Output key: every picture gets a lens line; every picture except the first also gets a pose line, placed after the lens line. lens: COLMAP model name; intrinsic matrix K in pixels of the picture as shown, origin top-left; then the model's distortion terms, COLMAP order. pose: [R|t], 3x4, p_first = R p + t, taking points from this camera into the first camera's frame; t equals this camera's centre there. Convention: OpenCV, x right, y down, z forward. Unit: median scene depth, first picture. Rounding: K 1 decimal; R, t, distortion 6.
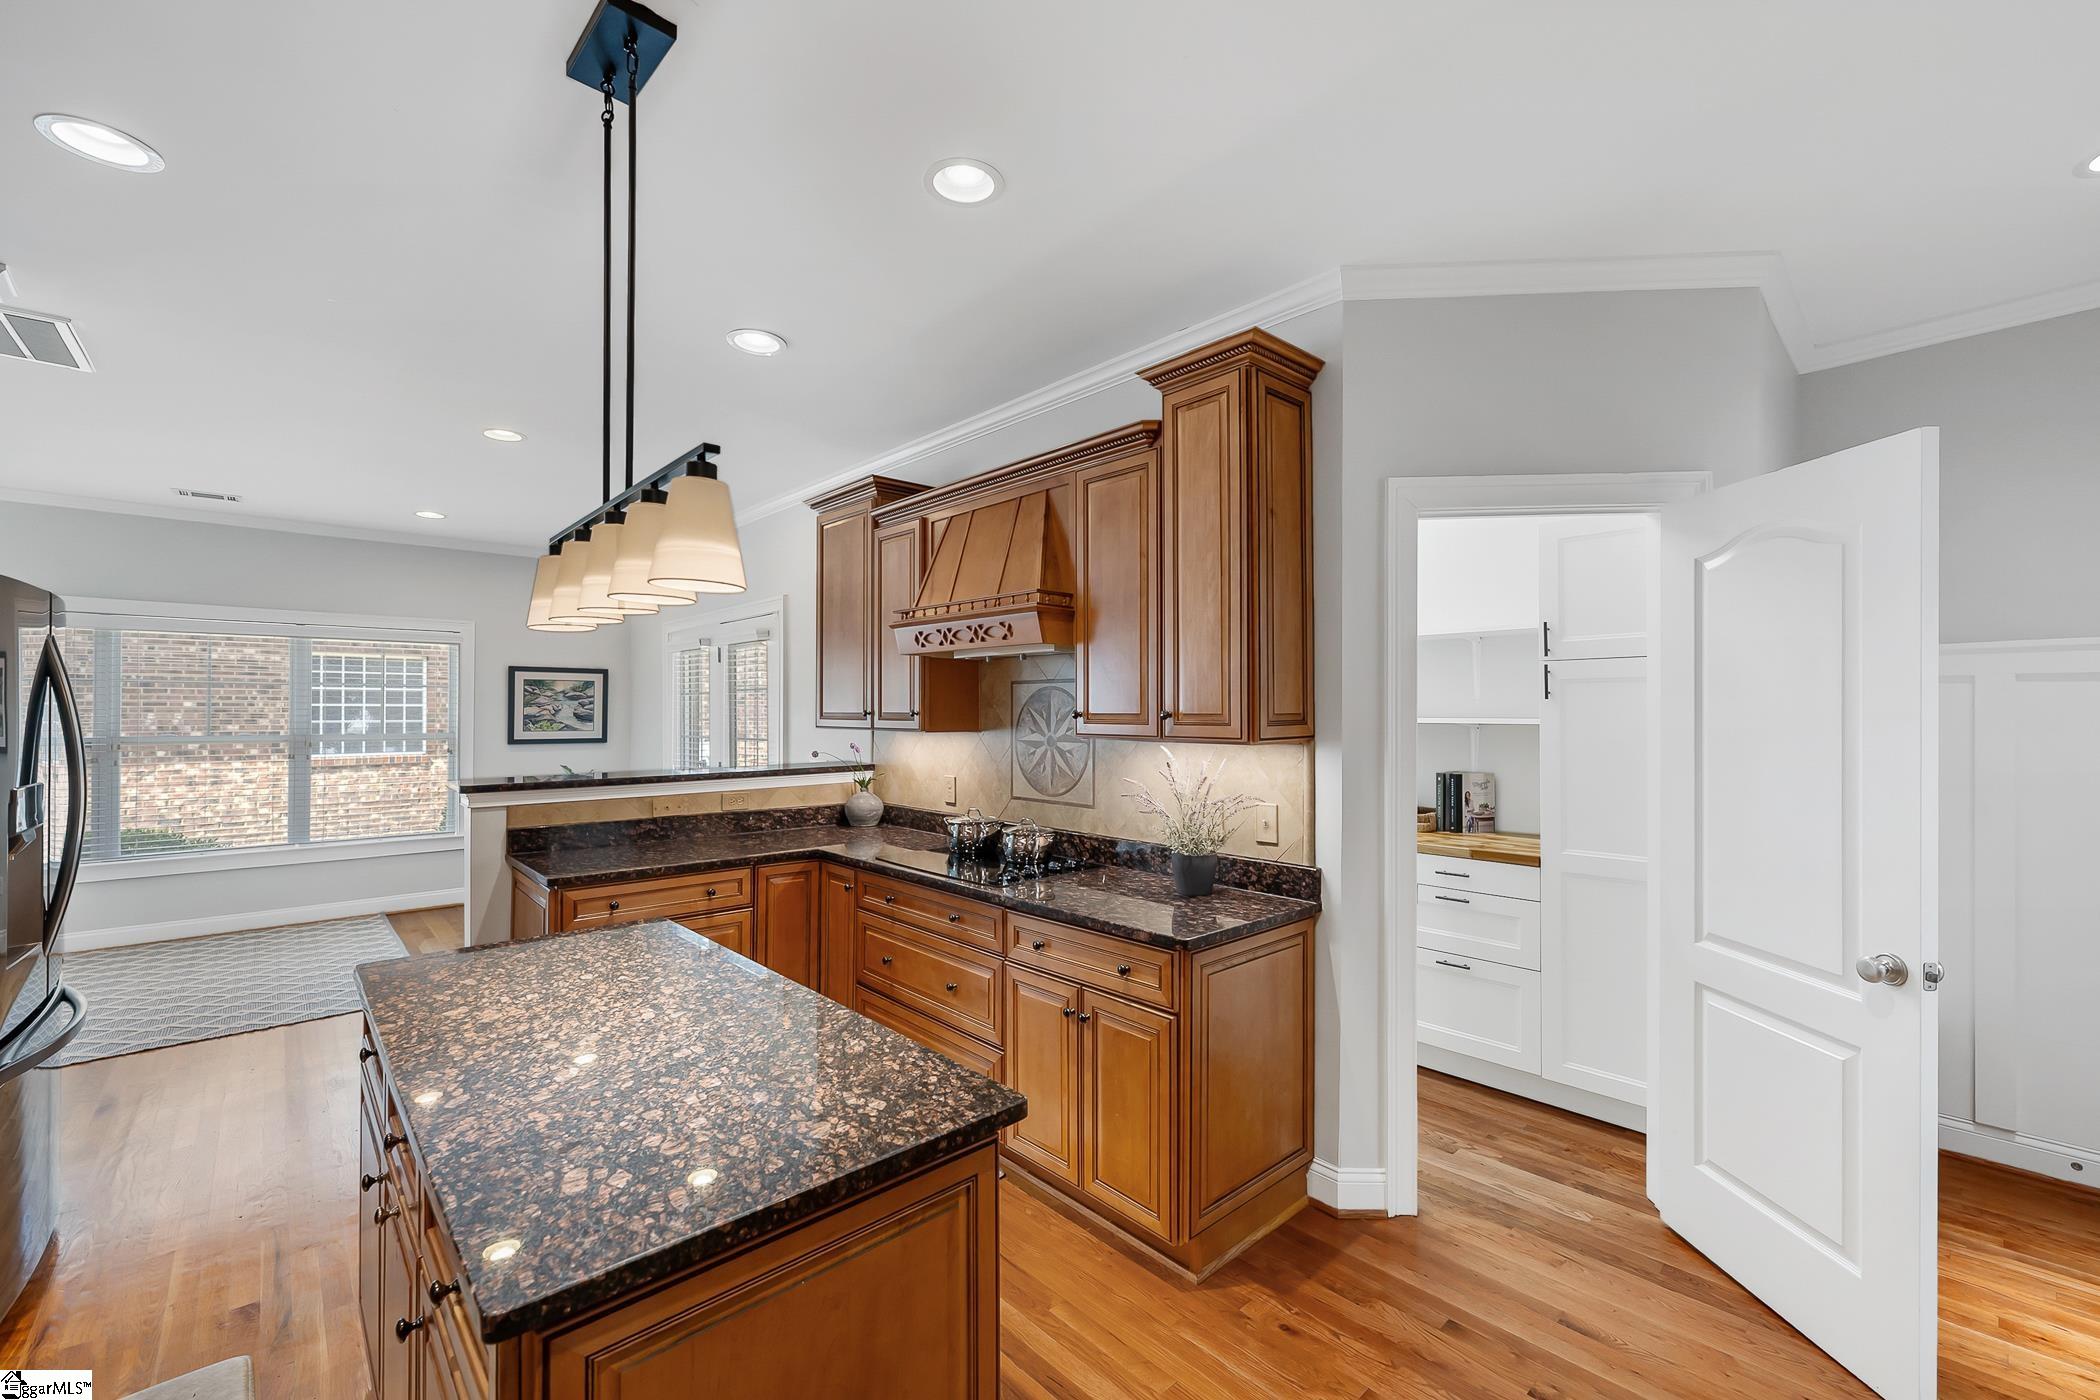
lens RADIAL K [[857.1, 0, 1050.0], [0, 857.1, 700.0], [0, 0, 1]] dist [-0.001731, -0.000133]
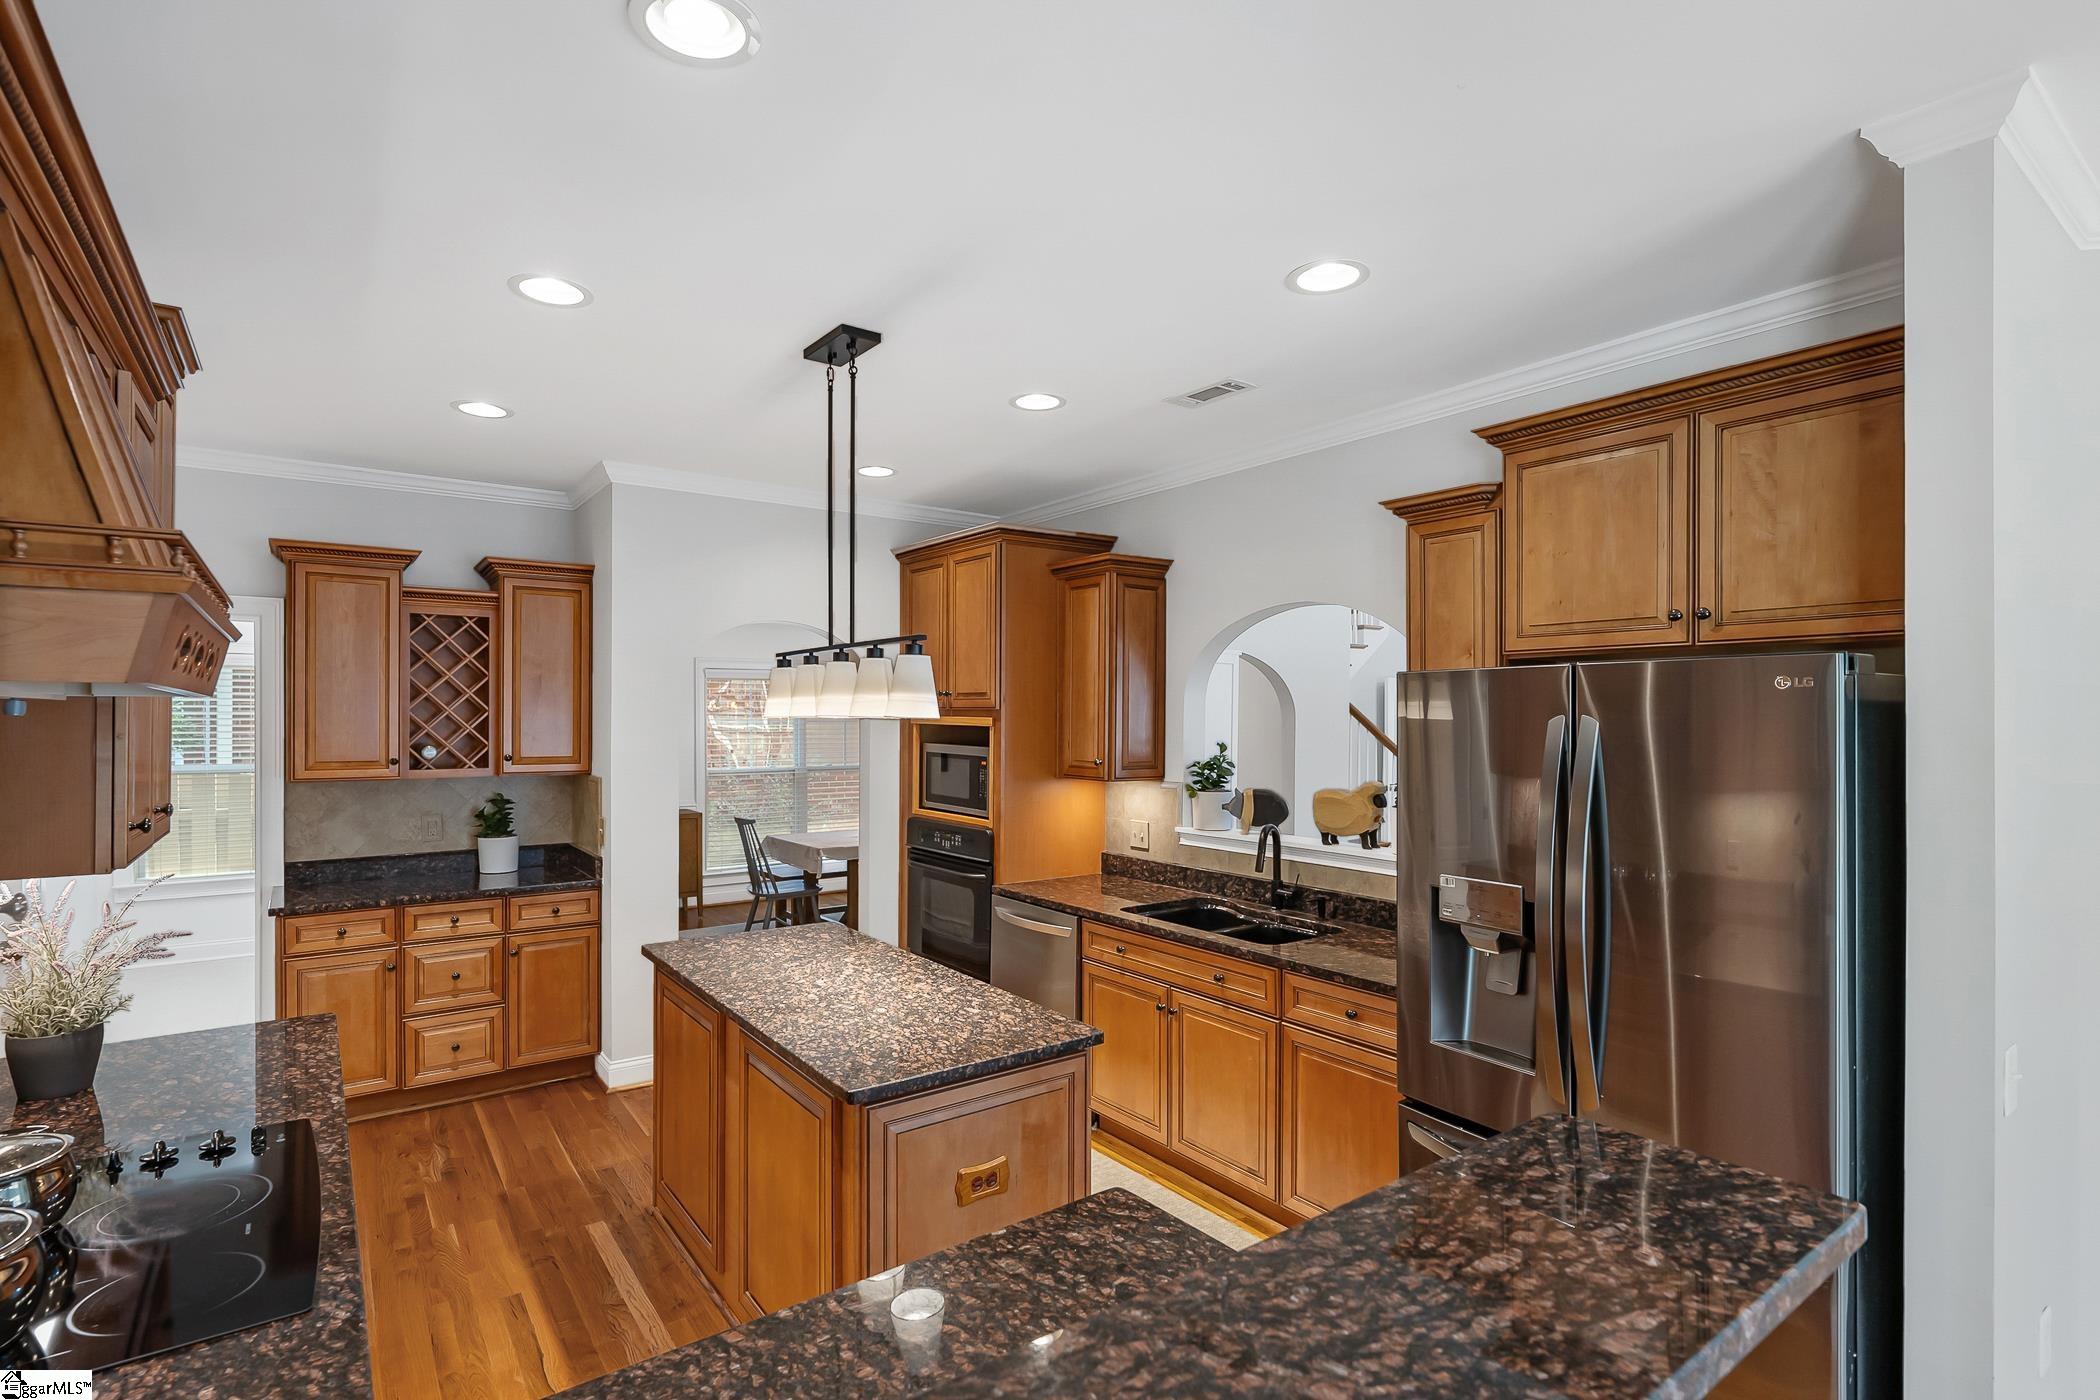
lens RADIAL K [[969.6, 0, 1041.7], [0, 969.6, 719.7], [0, 0, 1]] dist [-0.000237, -0.000082]
pose [[-0.994724, -0.004531, 0.102483, -0.700571], [-0.006039, 0.999878, -0.014404, -0.049755], [-0.102405, -0.014947, -0.994630, 1.812473]]
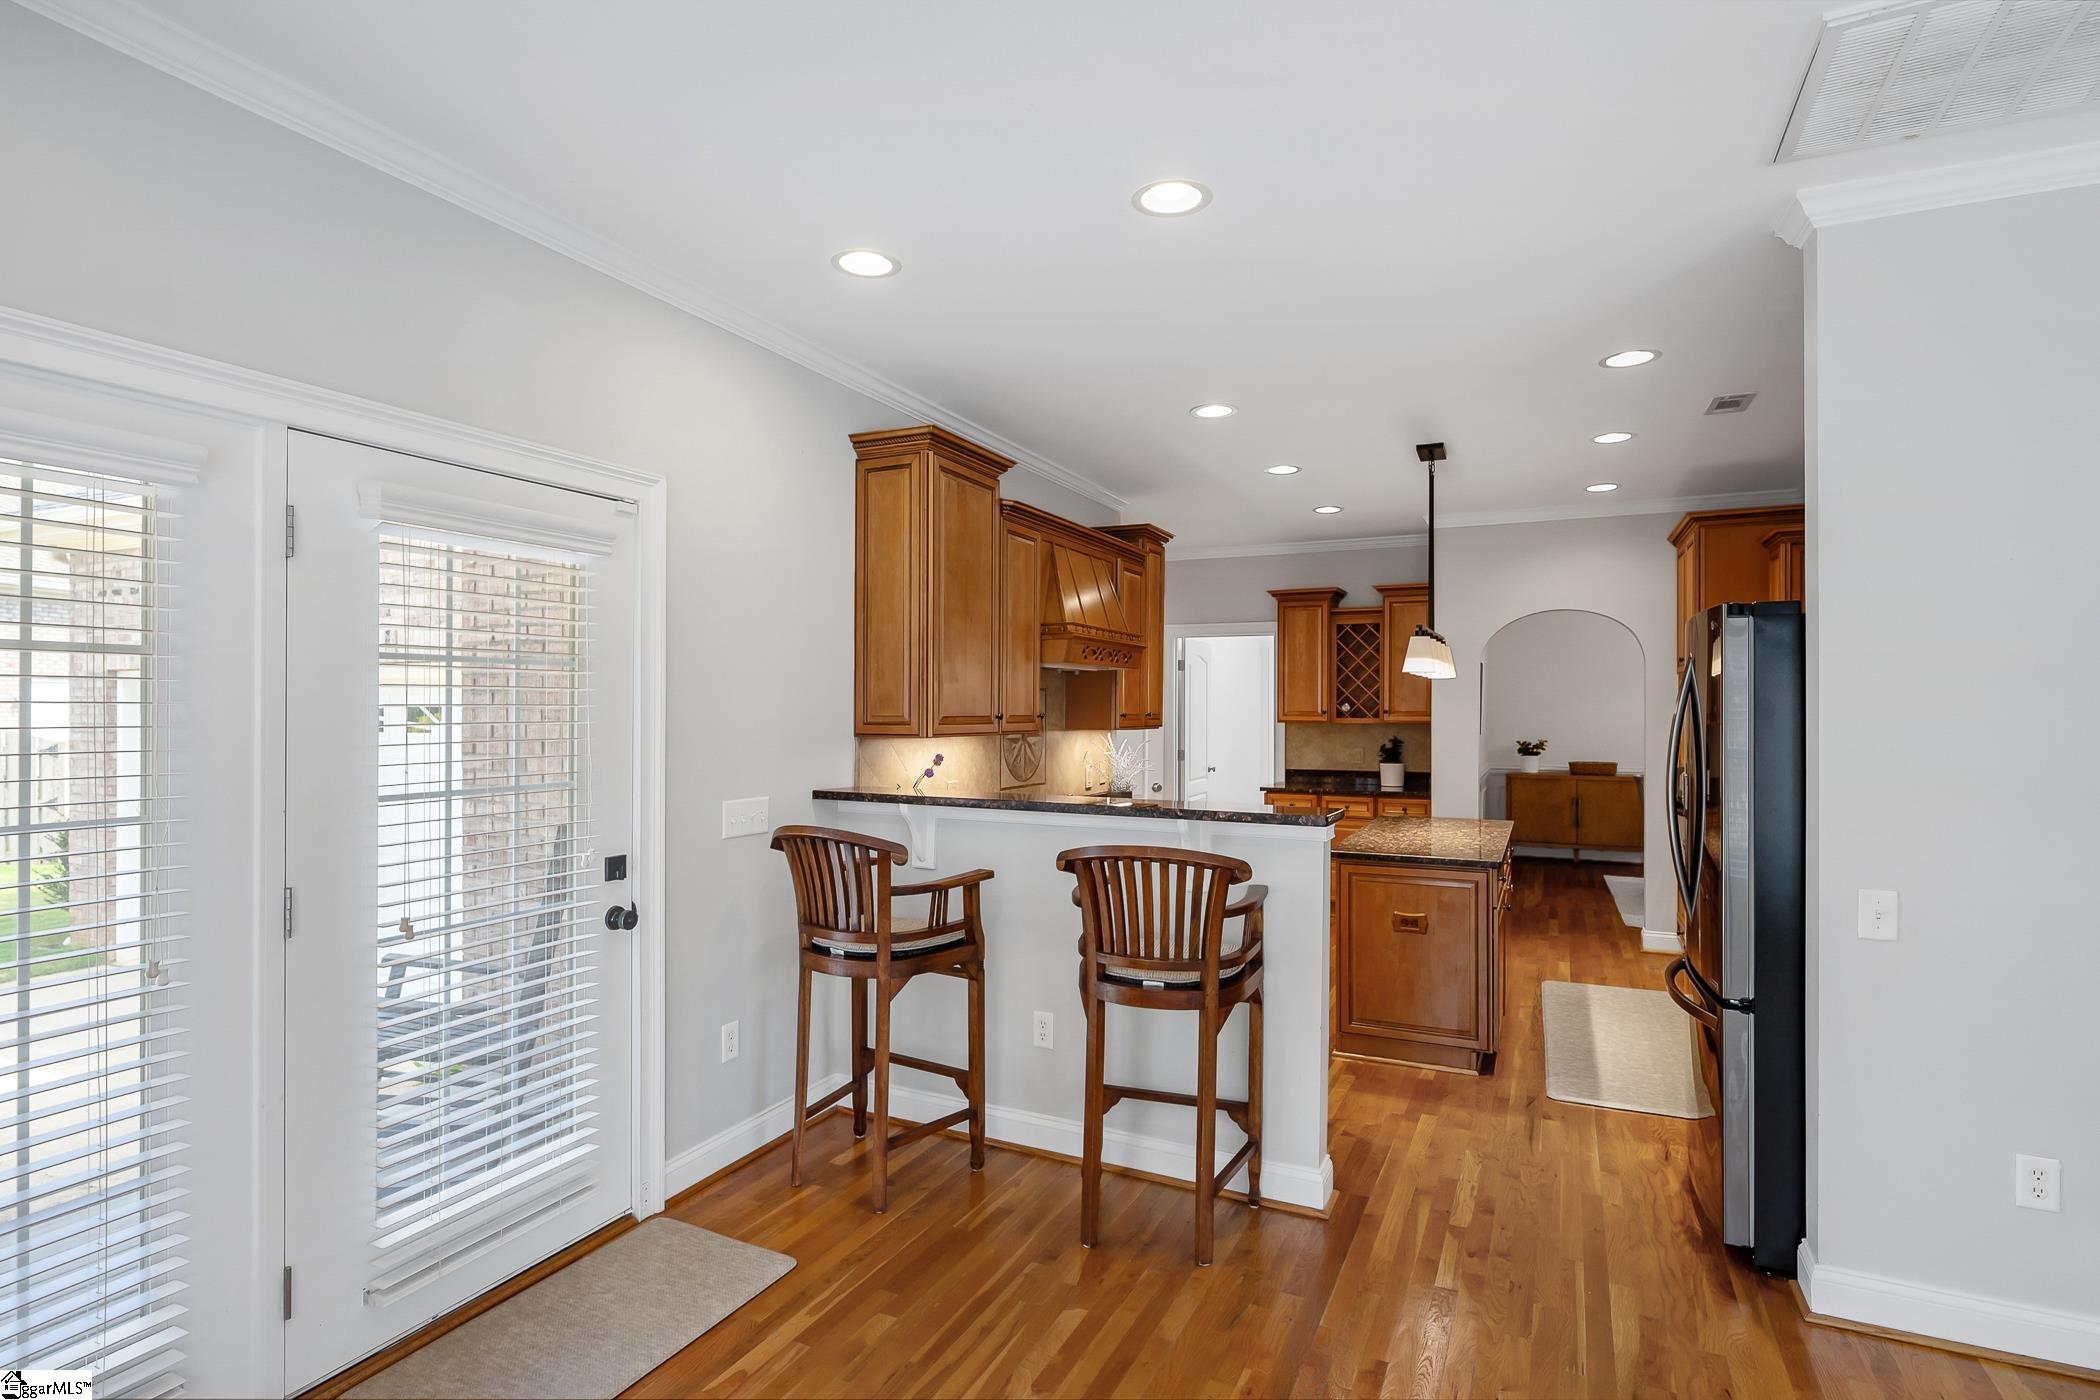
lens RADIAL K [[1060.1, 0, 1050.0], [0, 1060.1, 700.0], [0, 0, 1]] dist [-0.000006, -0.000005]
pose [[-0.368217, 0.004306, 0.929730, -2.029465], [-0.011903, 0.999885, -0.009345, 0.007621], [-0.929664, -0.014507, -0.368124, 2.169377]]
